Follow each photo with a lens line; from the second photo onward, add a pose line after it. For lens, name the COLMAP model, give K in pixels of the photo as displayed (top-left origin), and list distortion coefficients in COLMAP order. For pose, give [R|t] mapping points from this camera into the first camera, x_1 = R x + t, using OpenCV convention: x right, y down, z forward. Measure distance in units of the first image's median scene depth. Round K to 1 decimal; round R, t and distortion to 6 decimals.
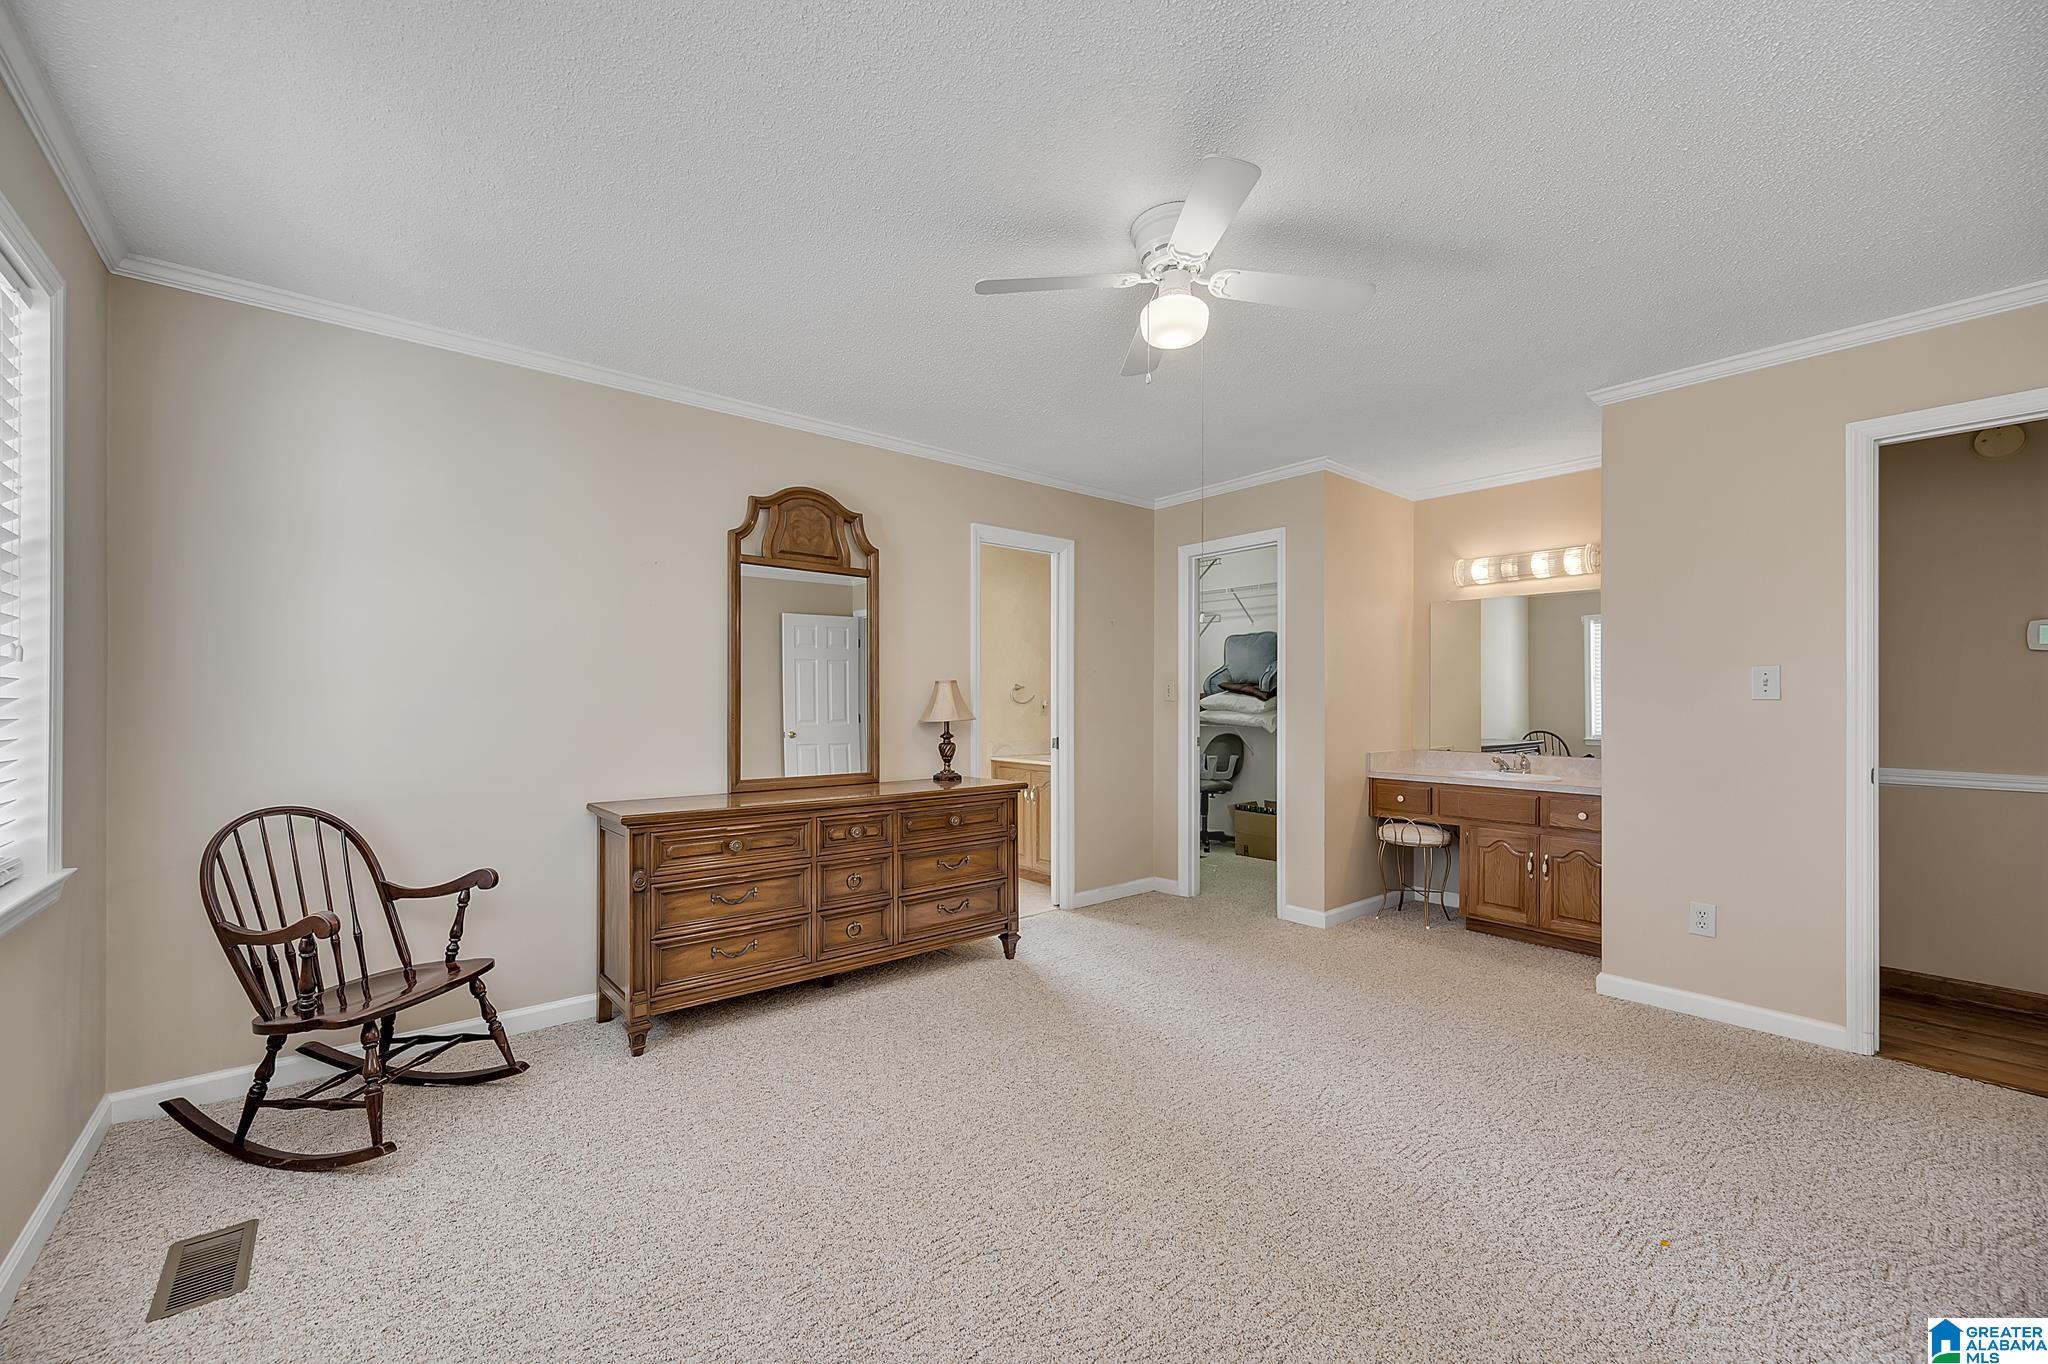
lens RADIAL K [[812.8, 0, 1023.2], [0, 812.8, 692.2], [0, 0, 1]] dist [0.000277, -0.000099]
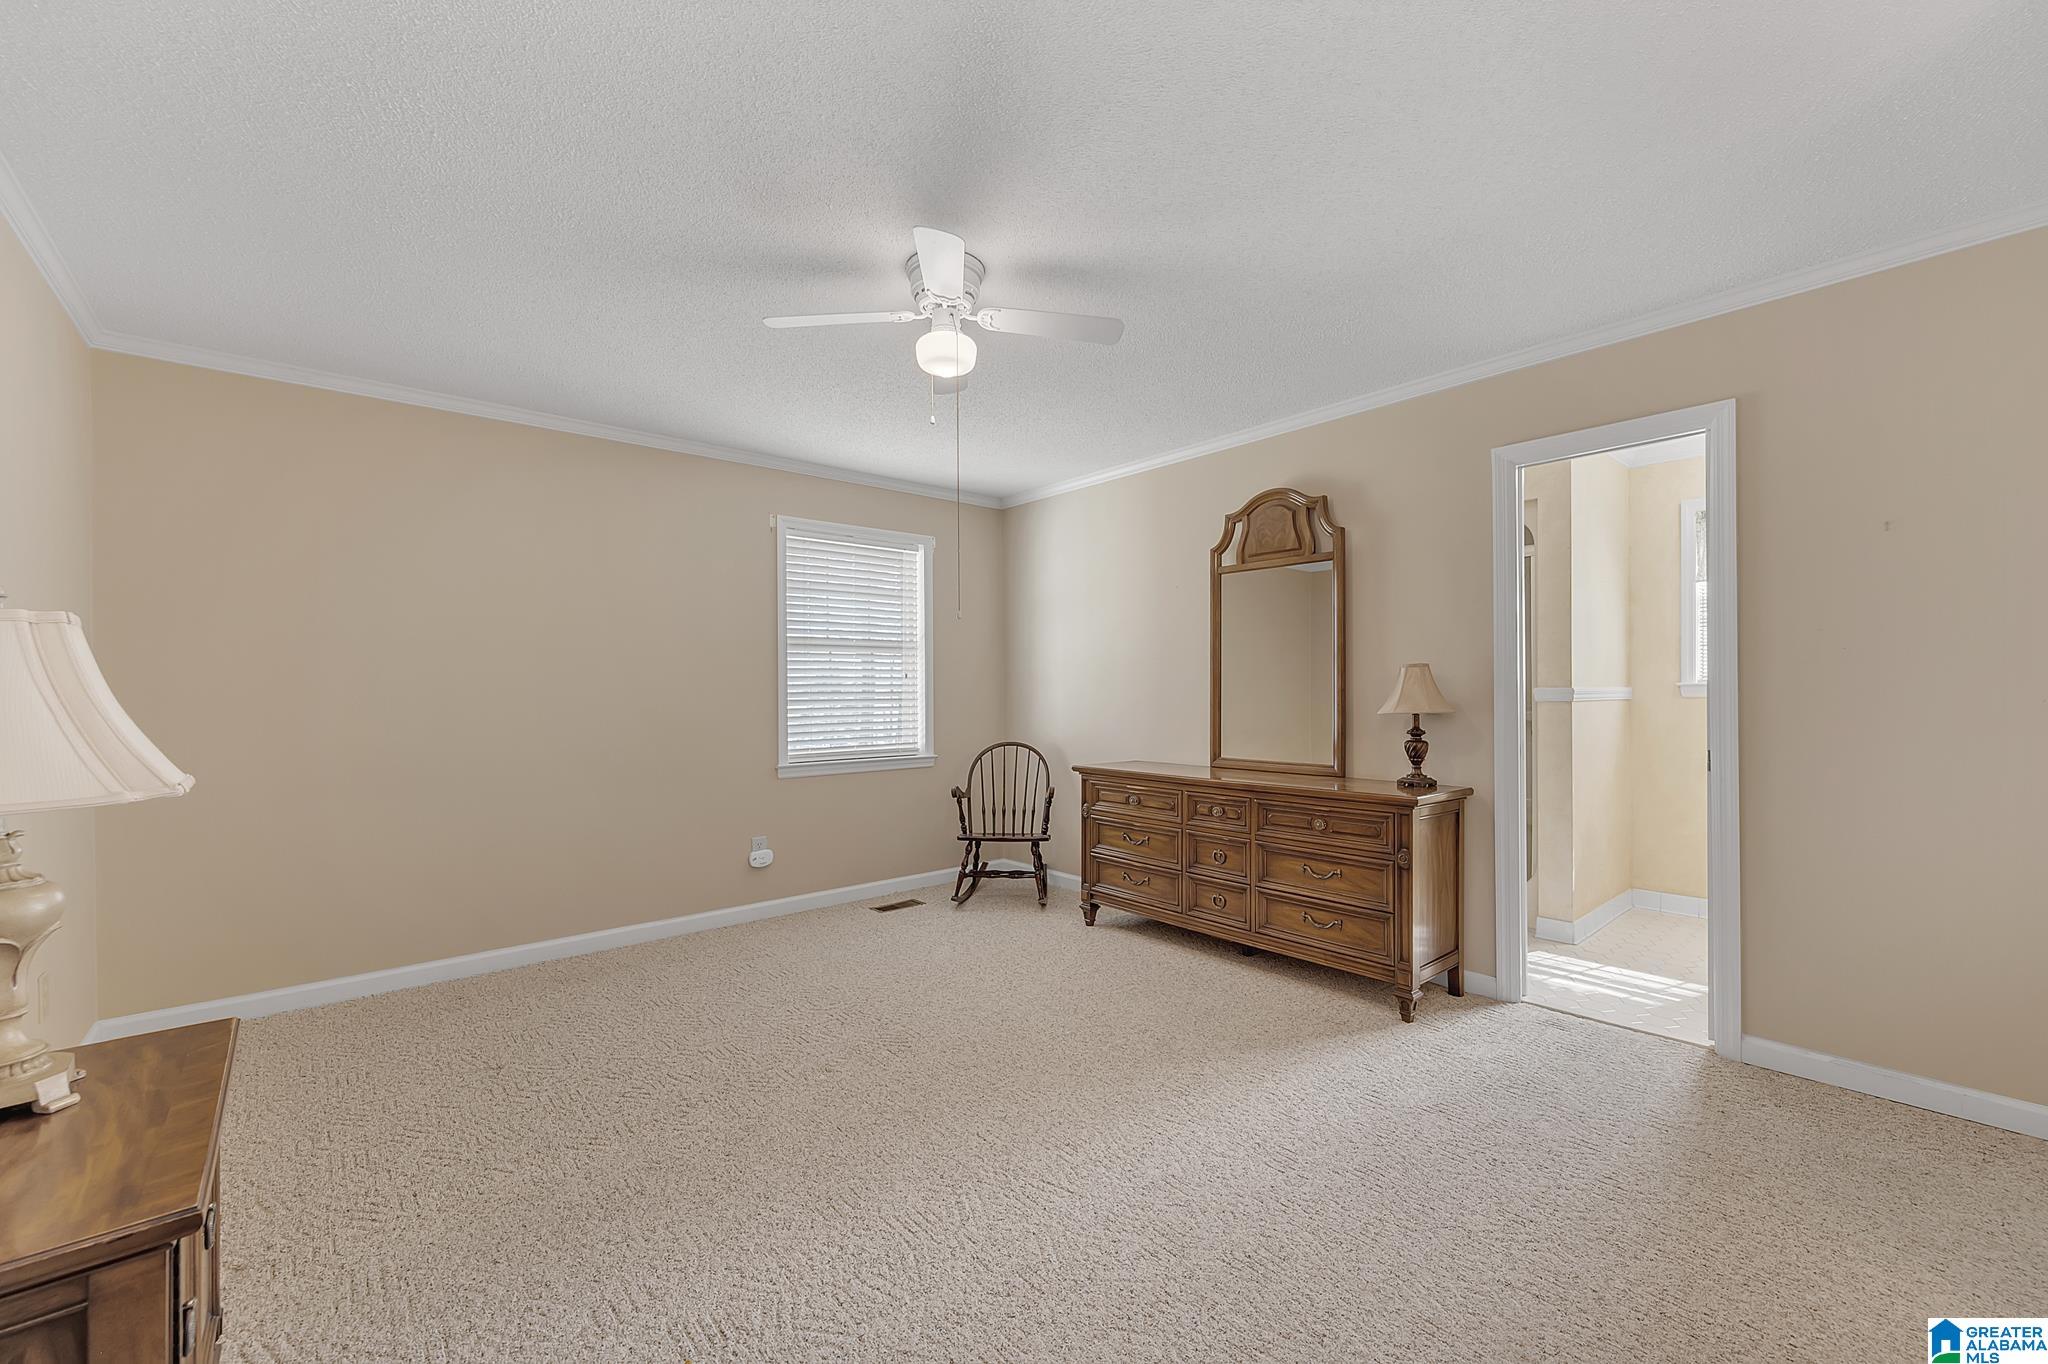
lens RADIAL K [[812.8, 0, 1023.2], [0, 812.8, 692.2], [0, 0, 1]] dist [0.000277, -0.000099]
pose [[0.015708, -0.000365, -0.999877, 0.823823], [0.016394, 0.999866, -0.000107, 0.008324], [0.999742, -0.016390, 0.015712, 0.683448]]
